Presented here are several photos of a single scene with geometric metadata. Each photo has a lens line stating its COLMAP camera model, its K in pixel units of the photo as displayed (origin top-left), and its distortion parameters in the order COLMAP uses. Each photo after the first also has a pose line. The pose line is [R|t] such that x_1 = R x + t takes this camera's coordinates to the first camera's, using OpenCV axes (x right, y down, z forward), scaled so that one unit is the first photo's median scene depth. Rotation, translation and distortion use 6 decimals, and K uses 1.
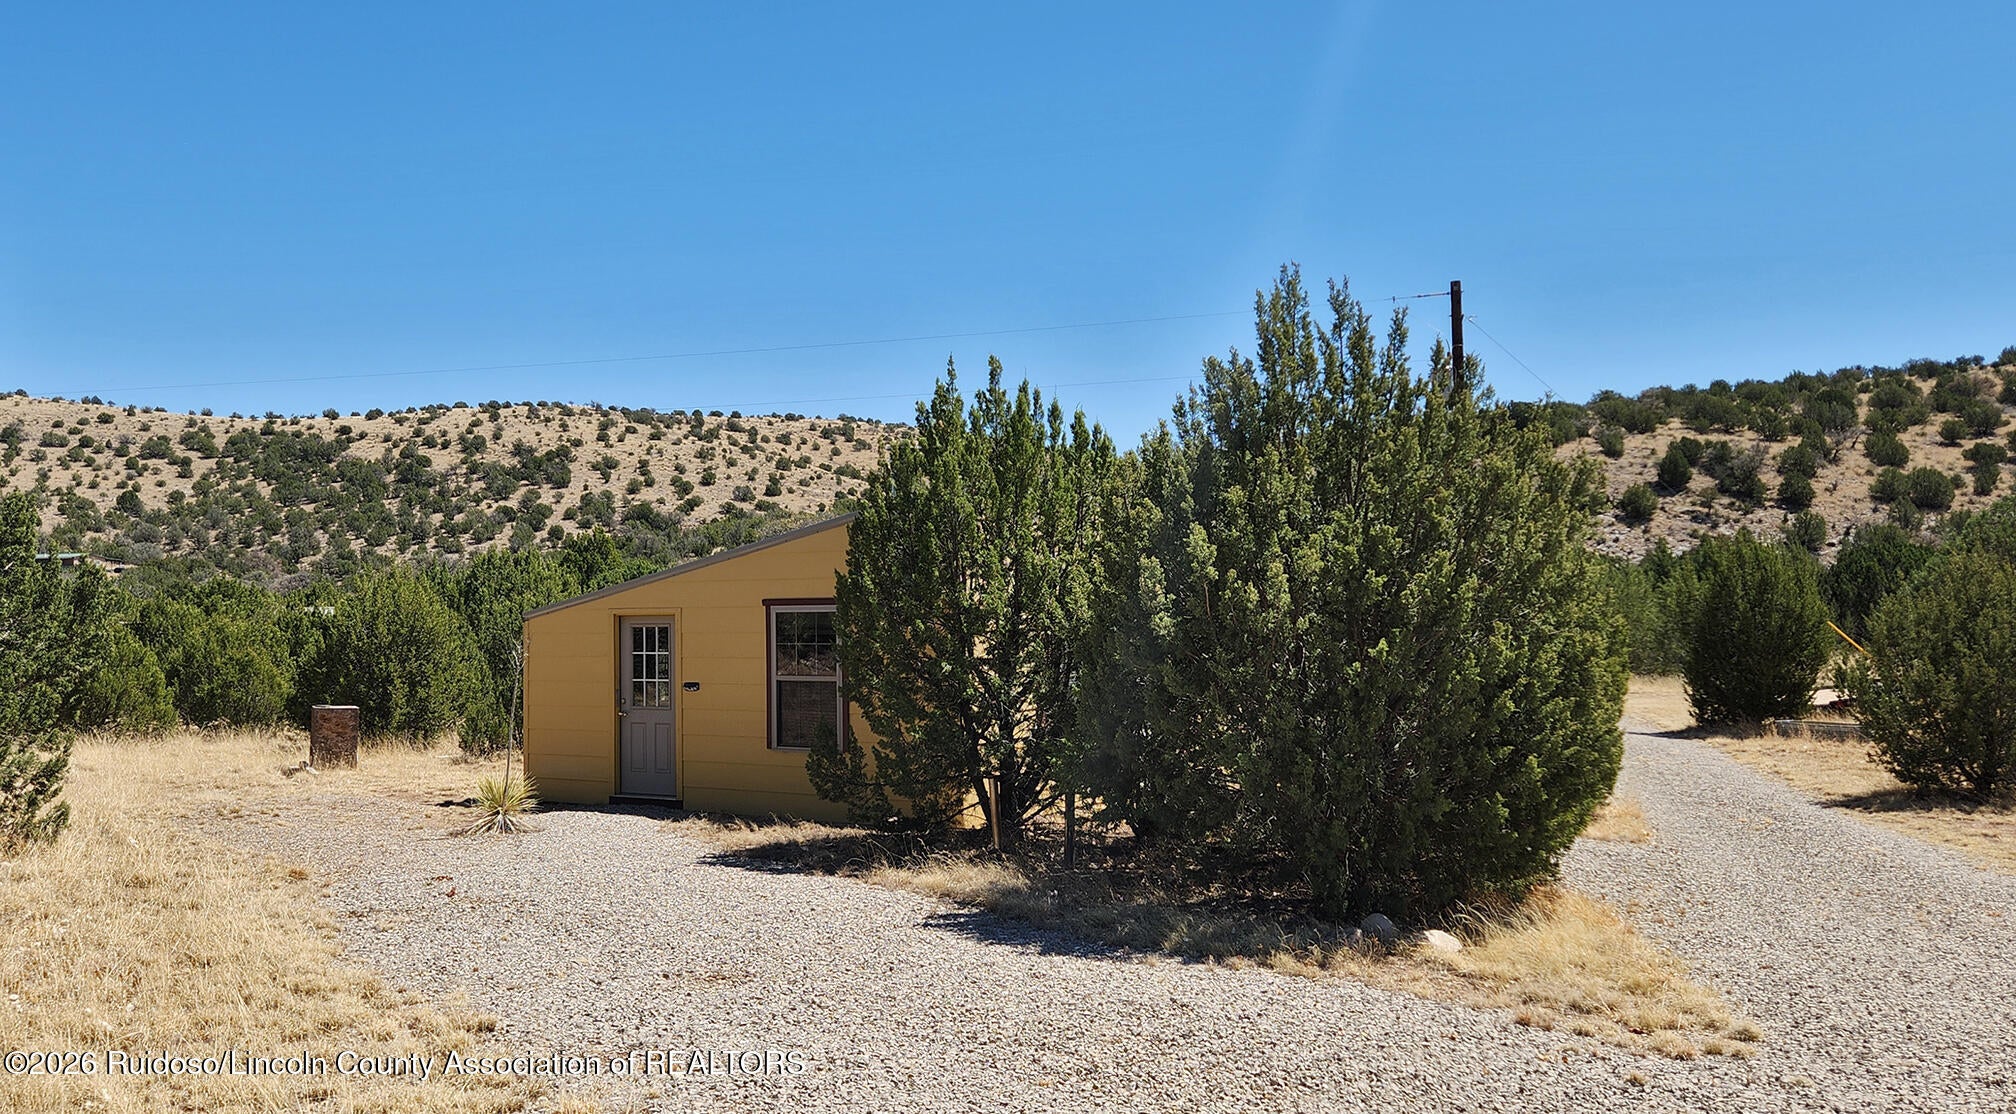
lens RADIAL K [[1677.9, 0, 949.4], [0, 1677.9, 532.4], [0, 0, 1]] dist [0.065920, -0.072614]
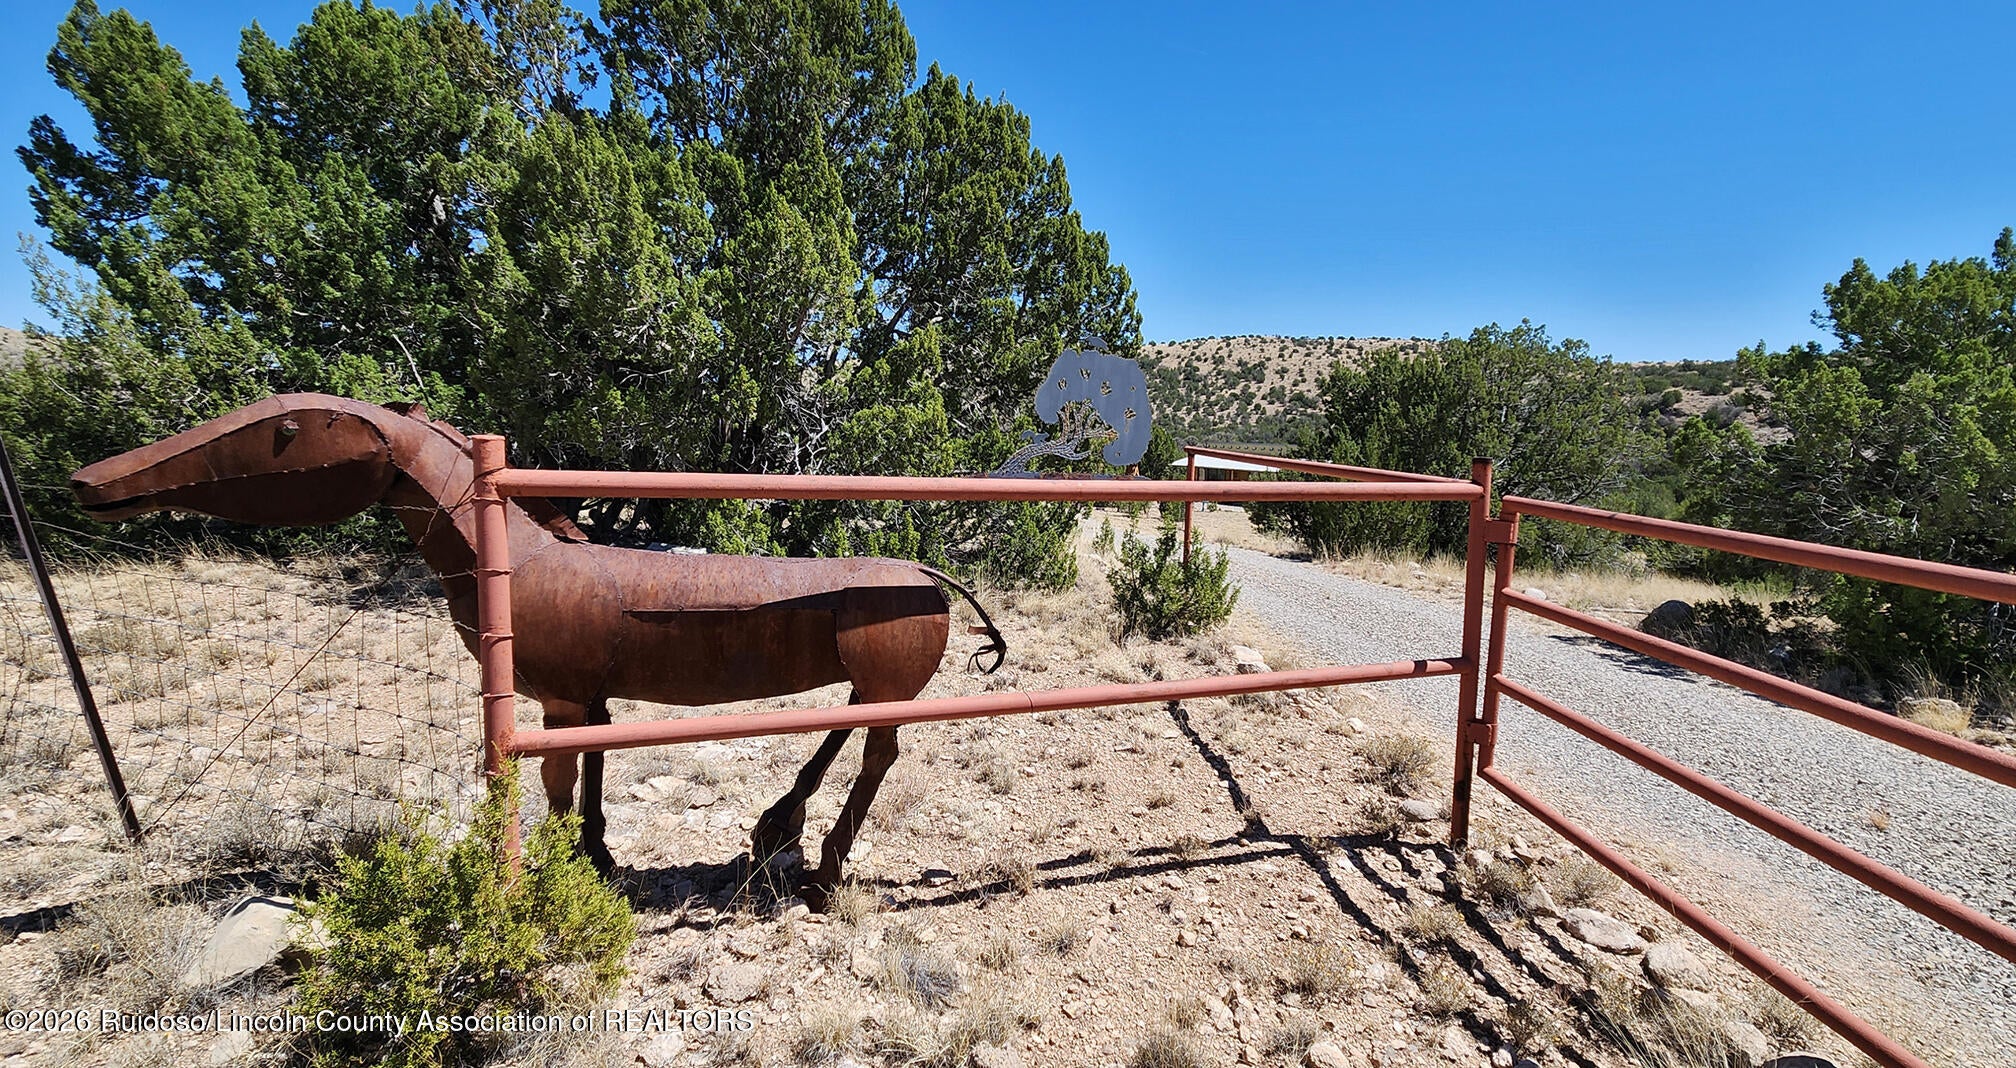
lens RADIAL K [[931.2, 0, 1050.4], [0, 931.2, 538.5], [0, 0, 1]] dist [-0.002431, -0.000057]
pose [[0.906476, 0.080185, -0.414574, 0.023321], [-0.013233, 0.986717, 0.161911, -0.017954], [0.422050, -0.141282, 0.895496, -0.147536]]
